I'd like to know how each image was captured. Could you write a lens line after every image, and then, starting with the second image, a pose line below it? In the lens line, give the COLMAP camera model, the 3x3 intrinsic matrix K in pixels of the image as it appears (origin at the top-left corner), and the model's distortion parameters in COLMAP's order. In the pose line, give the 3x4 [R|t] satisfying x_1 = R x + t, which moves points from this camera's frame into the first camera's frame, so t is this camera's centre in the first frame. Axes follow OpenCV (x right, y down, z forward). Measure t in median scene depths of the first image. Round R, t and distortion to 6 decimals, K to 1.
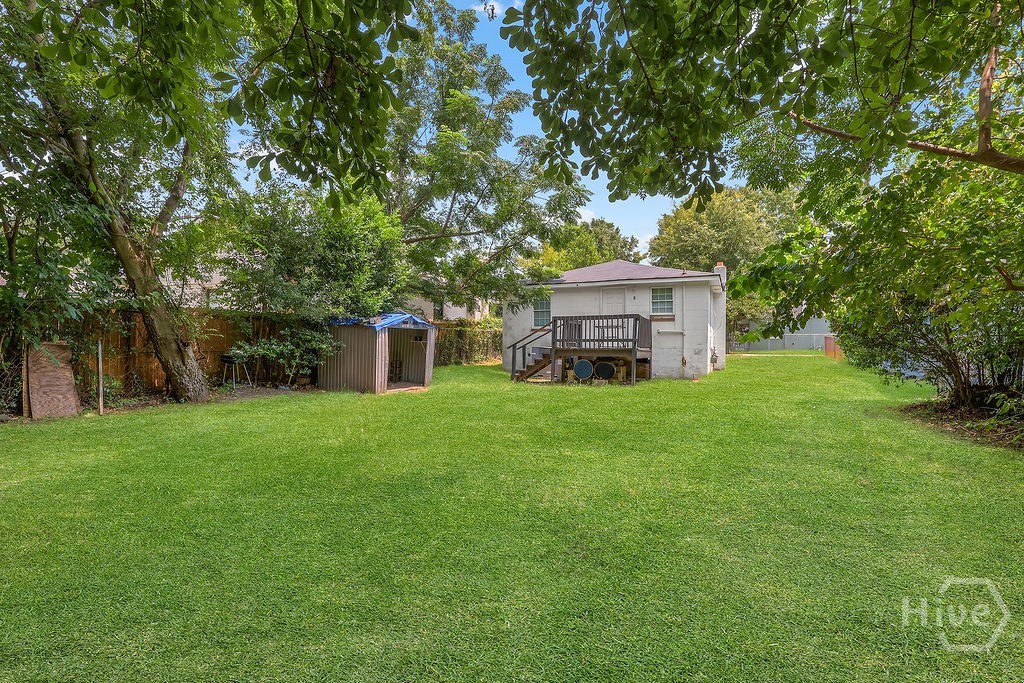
lens RADIAL K [[484.7, 0, 517.8], [0, 484.7, 349.2], [0, 0, 1]] dist [0.002588, 0.000655]
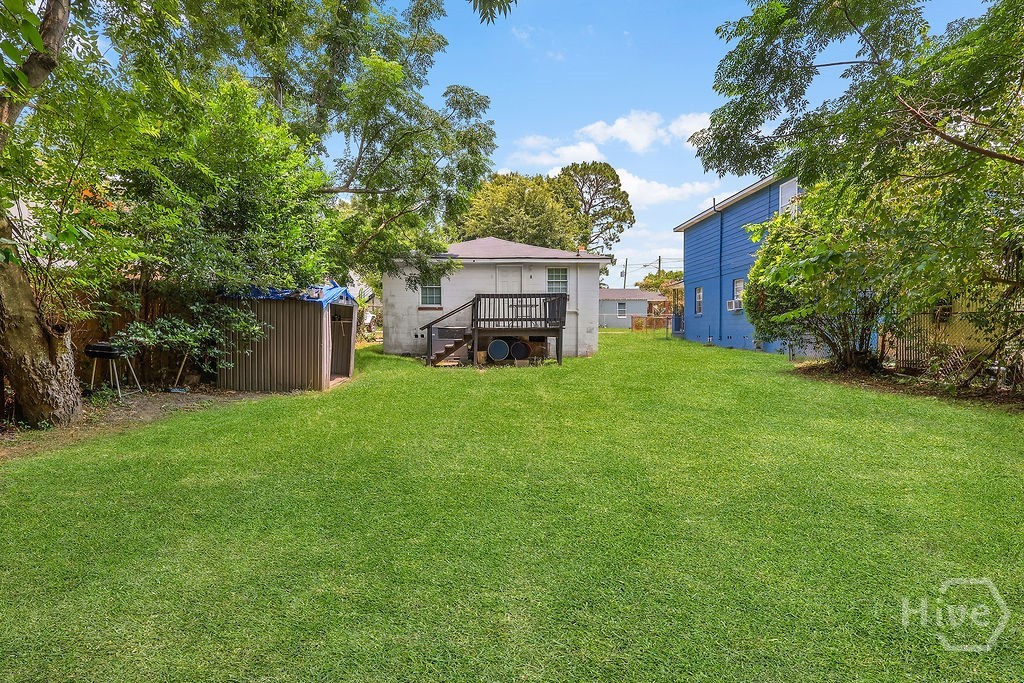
lens RADIAL K [[484.7, 0, 517.8], [0, 484.7, 349.2], [0, 0, 1]] dist [0.002588, 0.000655]
pose [[0.893197, -0.031915, 0.448531, -0.260722], [0.013826, 0.998956, 0.043546, -0.001269], [-0.449452, -0.032693, 0.892706, 0.132670]]
